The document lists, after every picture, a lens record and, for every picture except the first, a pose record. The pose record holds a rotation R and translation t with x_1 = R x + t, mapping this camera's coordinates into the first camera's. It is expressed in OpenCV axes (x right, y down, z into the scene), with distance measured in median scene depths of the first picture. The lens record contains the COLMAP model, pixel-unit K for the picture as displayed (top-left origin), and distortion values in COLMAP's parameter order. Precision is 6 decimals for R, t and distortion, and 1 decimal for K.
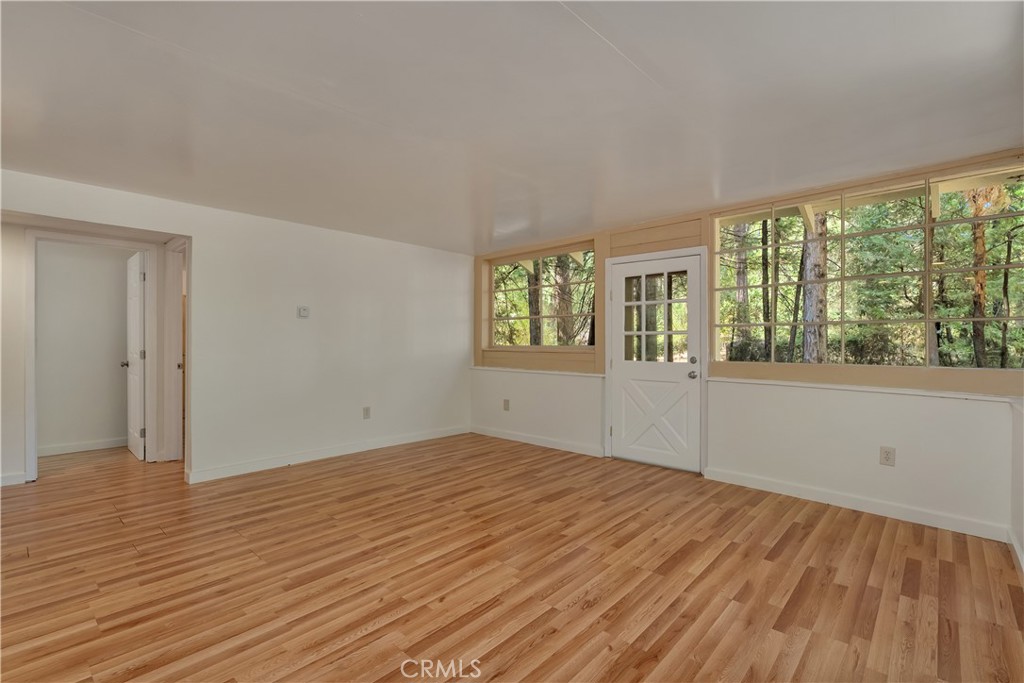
lens RADIAL K [[474.9, 0, 515.0], [0, 474.9, 339.6], [0, 0, 1]] dist [-0.001567, 0.000139]
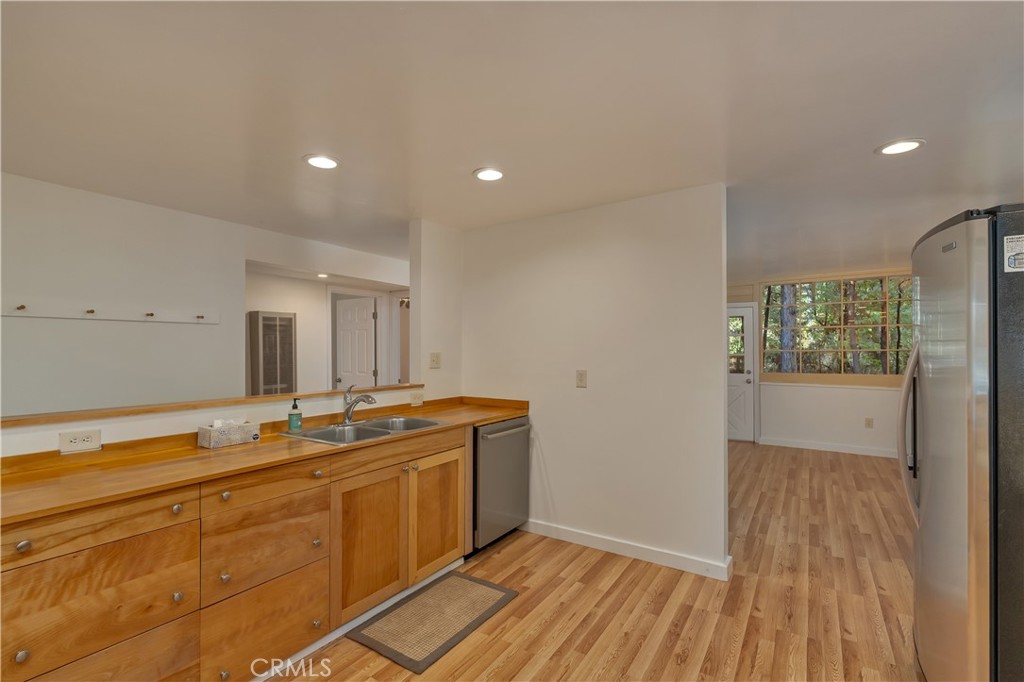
lens RADIAL K [[473.6, 0, 515.3], [0, 473.6, 346.6], [0, 0, 1]] dist [-0.000196, 0.000090]
pose [[0.984459, -0.003459, 0.175581, -0.926612], [0.004181, 0.999984, -0.003737, -0.054725], [-0.175565, 0.004413, 0.984458, -0.603413]]
